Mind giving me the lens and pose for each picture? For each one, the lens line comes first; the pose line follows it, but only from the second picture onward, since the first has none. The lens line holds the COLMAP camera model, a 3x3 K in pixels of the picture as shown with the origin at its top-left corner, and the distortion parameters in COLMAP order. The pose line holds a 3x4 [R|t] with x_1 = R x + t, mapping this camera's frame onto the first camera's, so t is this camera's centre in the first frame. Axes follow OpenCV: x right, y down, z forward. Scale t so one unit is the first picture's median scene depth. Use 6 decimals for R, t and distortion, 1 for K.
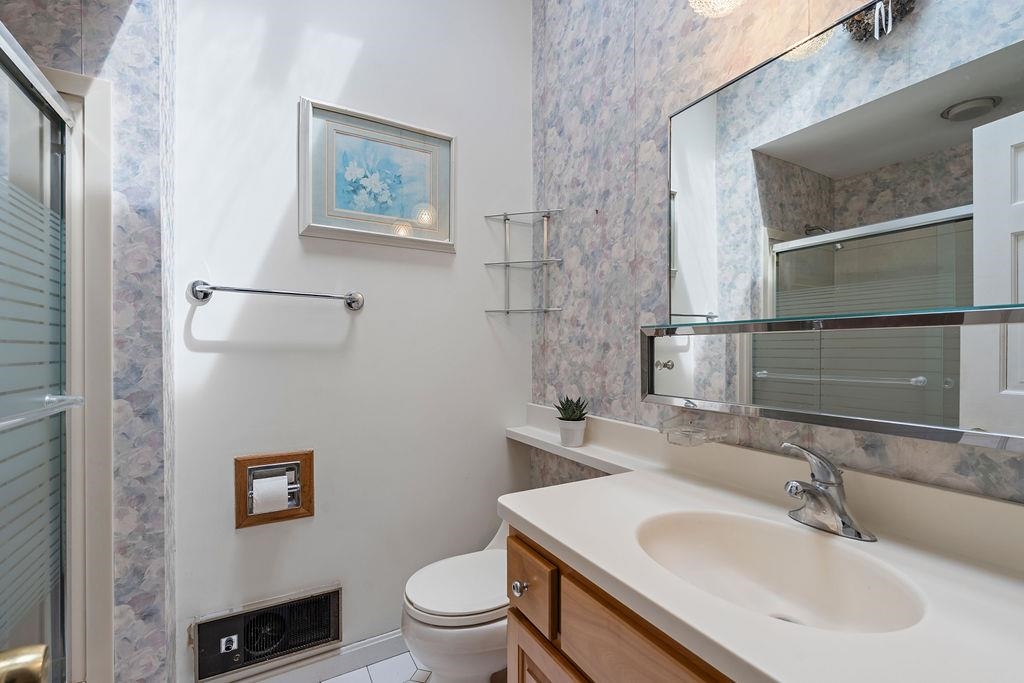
lens RADIAL K [[450.5, 0, 508.8], [0, 450.5, 342.2], [0, 0, 1]] dist [0.000872, 0.000307]
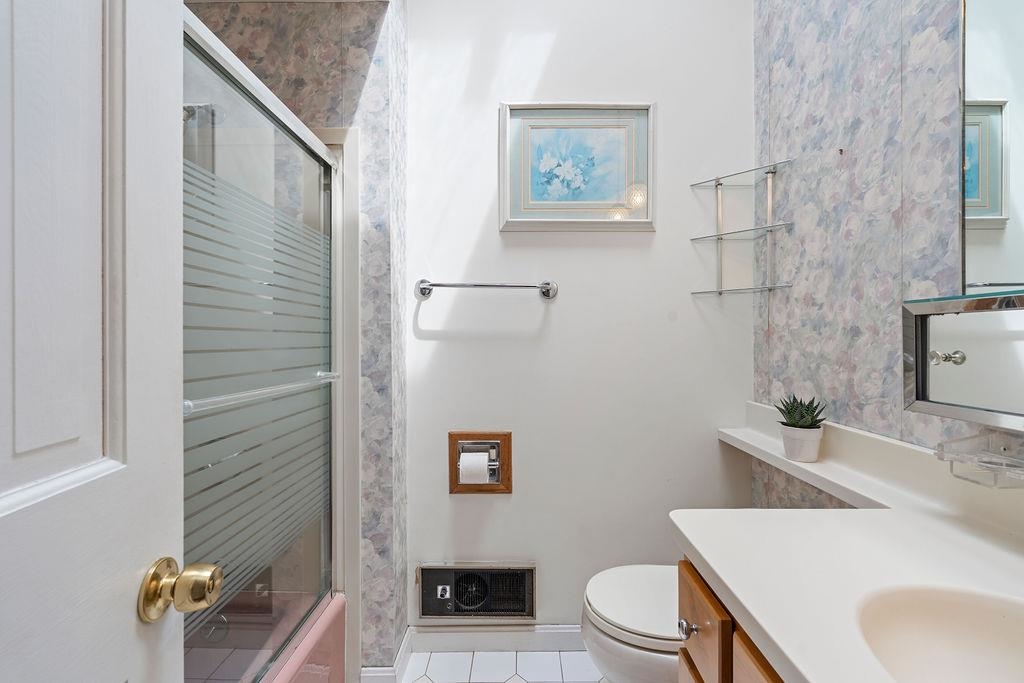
lens RADIAL K [[444.3, 0, 513.6], [0, 444.3, 334.5], [0, 0, 1]] dist [-0.000966, 0.000477]
pose [[0.868786, -0.007283, -0.495134, 0.099294], [0.010718, 0.999934, 0.004098, 0.005925], [0.495072, -0.008868, 0.868807, 0.101238]]
